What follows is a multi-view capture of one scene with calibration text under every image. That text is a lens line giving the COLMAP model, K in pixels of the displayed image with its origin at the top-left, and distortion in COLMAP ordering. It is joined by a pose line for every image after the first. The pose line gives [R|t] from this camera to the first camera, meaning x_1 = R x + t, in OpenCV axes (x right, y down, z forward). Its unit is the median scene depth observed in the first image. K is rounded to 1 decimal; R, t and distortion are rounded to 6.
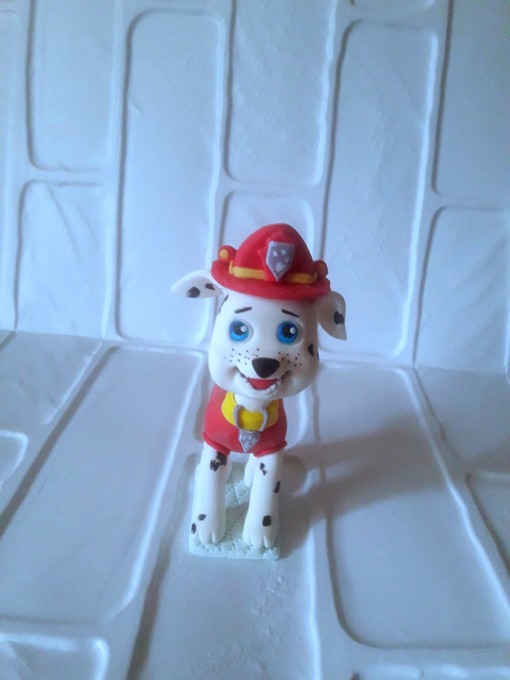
lens RADIAL K [[607.4, 0, 247.7], [0, 607.4, 337.6], [0, 0, 1]] dist [-0.015162, -0.050771]
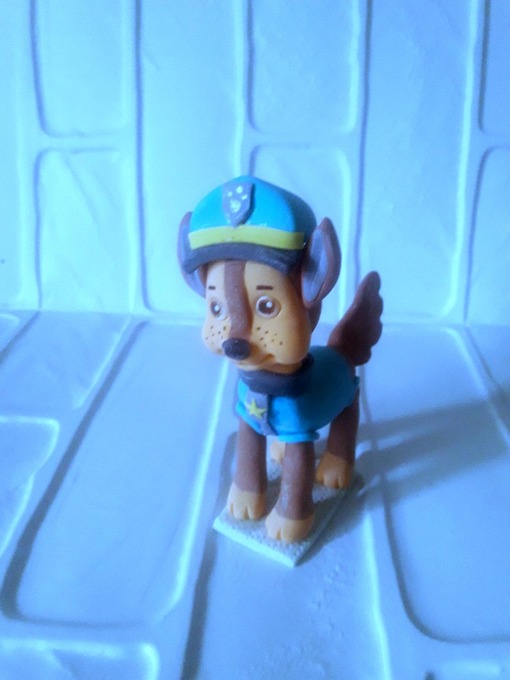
lens RADIAL K [[607.4, 0, 251.3], [0, 607.4, 346.5], [0, 0, 1]] dist [-0.015162, -0.050771]
pose [[0.997449, -0.053327, -0.047443, -0.009700], [0.056798, 0.995556, 0.075114, -0.007605], [0.043227, -0.077617, 0.996046, 0.062783]]
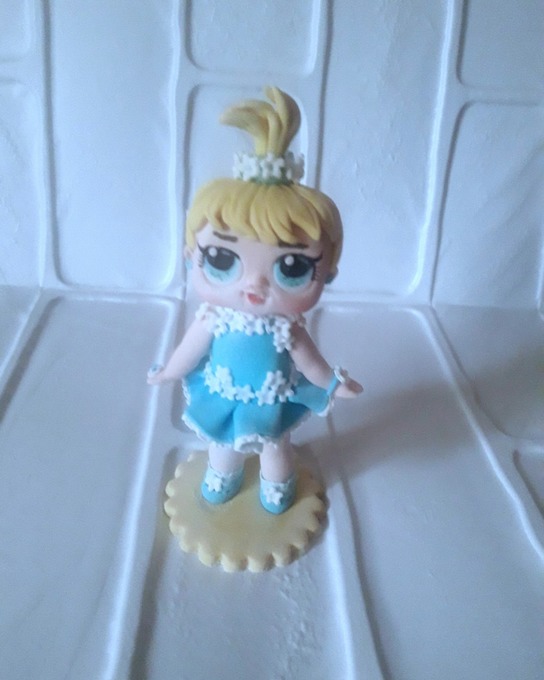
lens RADIAL K [[645.5, 0, 266.8], [0, 645.5, 344.7], [0, 0, 1]] dist [-0.027928, 0.000000]
pose [[0.994844, -0.051391, 0.087435, -0.027461], [0.035777, 0.984519, 0.171589, -0.058266], [-0.094899, -0.167576, 0.981281, 0.158431]]
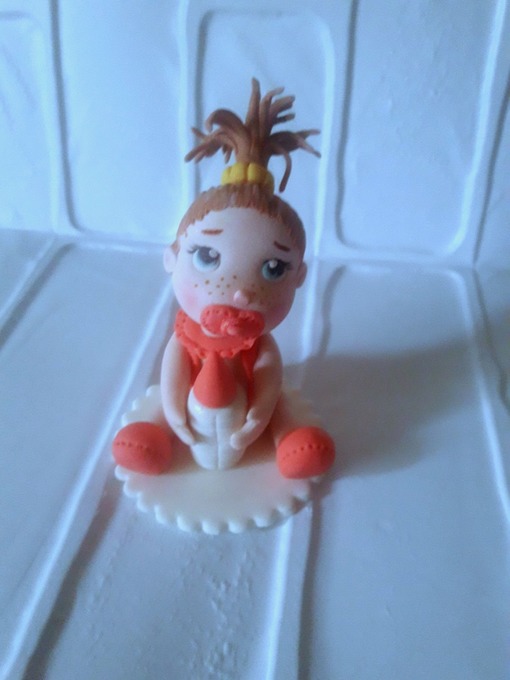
lens RADIAL K [[607.4, 0, 246.0], [0, 607.4, 340.2], [0, 0, 1]] dist [-0.015162, -0.050771]
pose [[0.993383, 0.006438, -0.114669, 0.091001], [0.024388, 0.963832, 0.265391, -0.066524], [0.112230, -0.266432, 0.957297, 0.271340]]
